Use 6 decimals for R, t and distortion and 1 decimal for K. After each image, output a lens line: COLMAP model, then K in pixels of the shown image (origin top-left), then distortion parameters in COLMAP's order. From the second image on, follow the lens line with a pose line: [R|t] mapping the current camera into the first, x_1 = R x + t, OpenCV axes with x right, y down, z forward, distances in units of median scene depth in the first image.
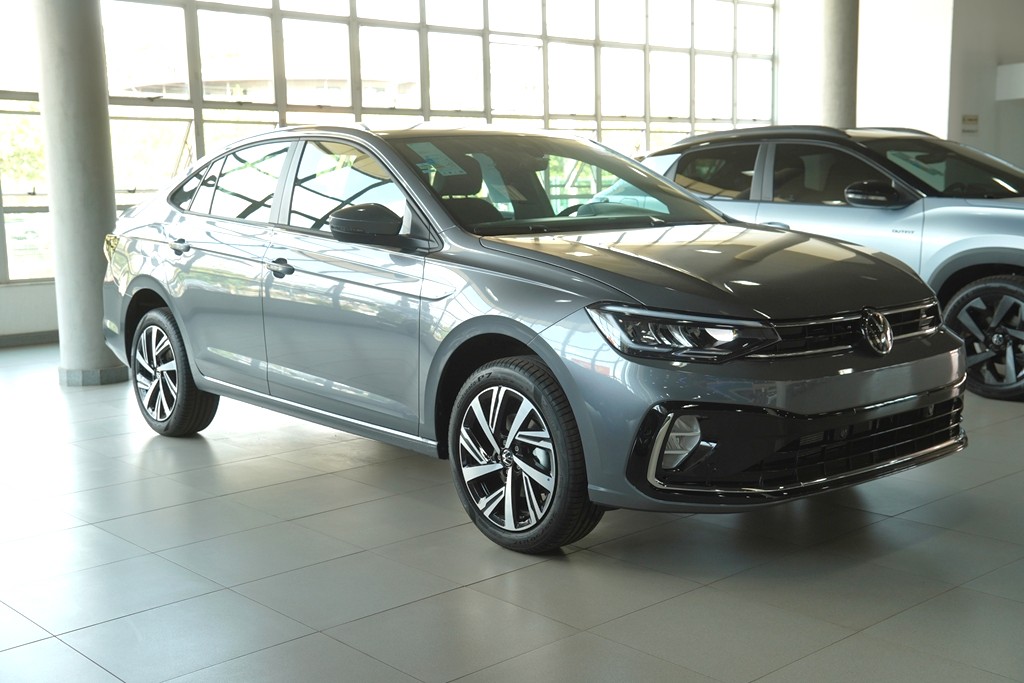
lens RADIAL K [[1175.4, 0, 512.0], [0, 1175.4, 341.5], [0, 0, 1]] dist [0.008156, 0.563232]
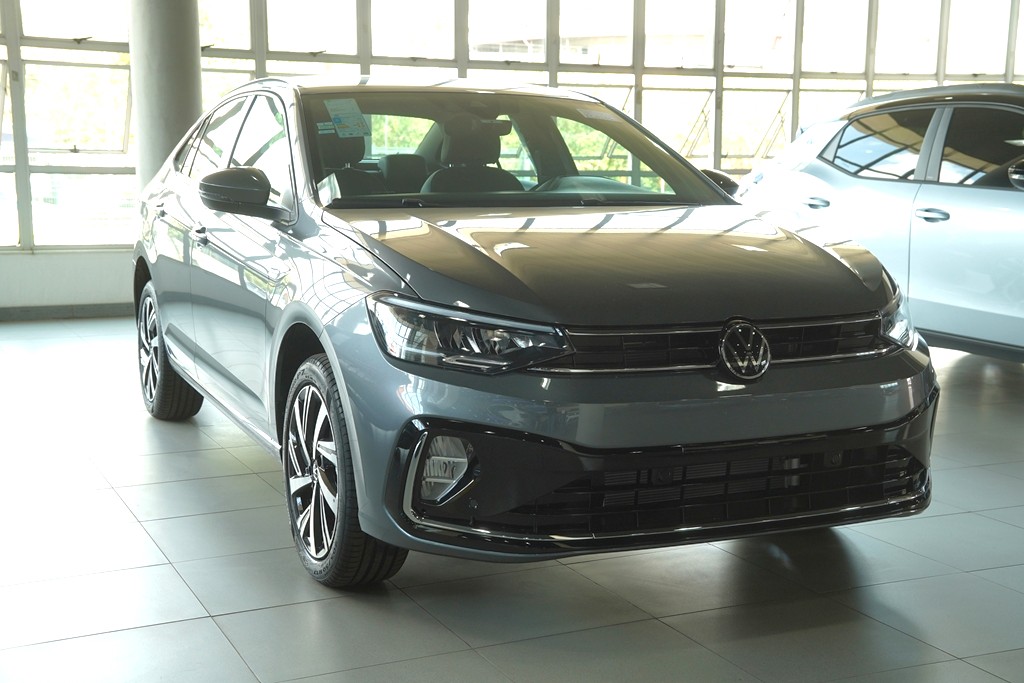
lens RADIAL K [[1327.3, 0, 512.0], [0, 1327.3, 408.8], [0, 0, 1]] dist [0.145985, 0.021815]
pose [[0.954287, 0.079357, -0.288164, 0.271788], [-0.064689, 0.996095, 0.060090, -0.008382], [0.291807, -0.038702, 0.955694, 0.084323]]
